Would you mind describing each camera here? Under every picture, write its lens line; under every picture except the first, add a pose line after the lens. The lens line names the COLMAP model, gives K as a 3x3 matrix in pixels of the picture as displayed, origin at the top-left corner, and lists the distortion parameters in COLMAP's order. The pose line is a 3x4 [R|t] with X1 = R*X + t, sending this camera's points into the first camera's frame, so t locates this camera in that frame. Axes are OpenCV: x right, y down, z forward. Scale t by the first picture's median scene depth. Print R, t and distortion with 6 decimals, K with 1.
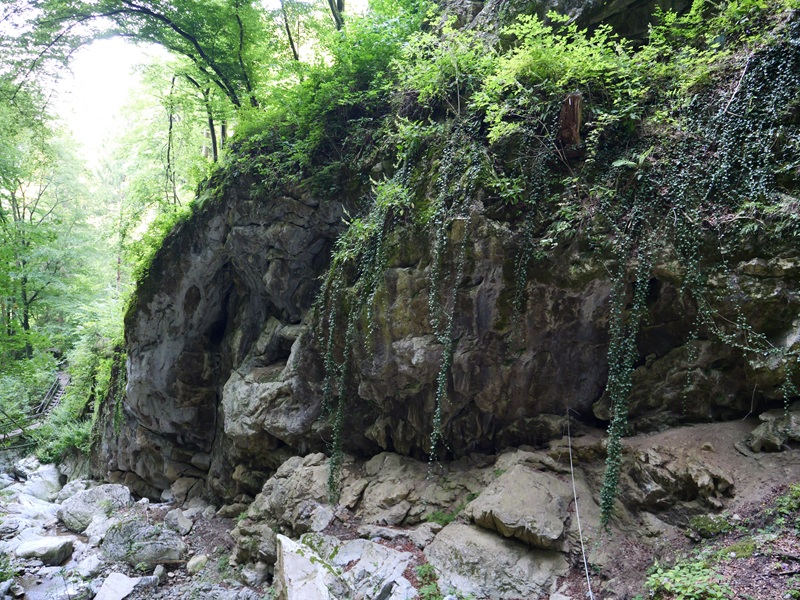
lens RADIAL K [[578.0, 0, 400.0], [0, 578.0, 300.0], [0, 0, 1]] dist [-0.035508, 0.007448]
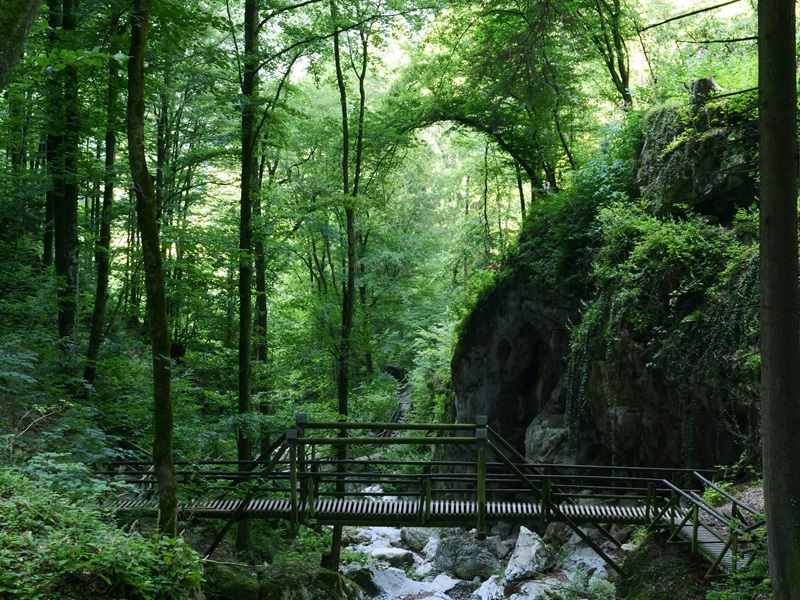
lens RADIAL K [[1171.6, 0, 400.0], [0, 1171.6, 300.0], [0, 0, 1]] dist [-0.004742, -0.002951]
pose [[0.859752, 0.010310, -0.510607, 0.651308], [0.015453, 0.998813, 0.046188, -0.213400], [0.510478, -0.047601, 0.858573, -1.098749]]
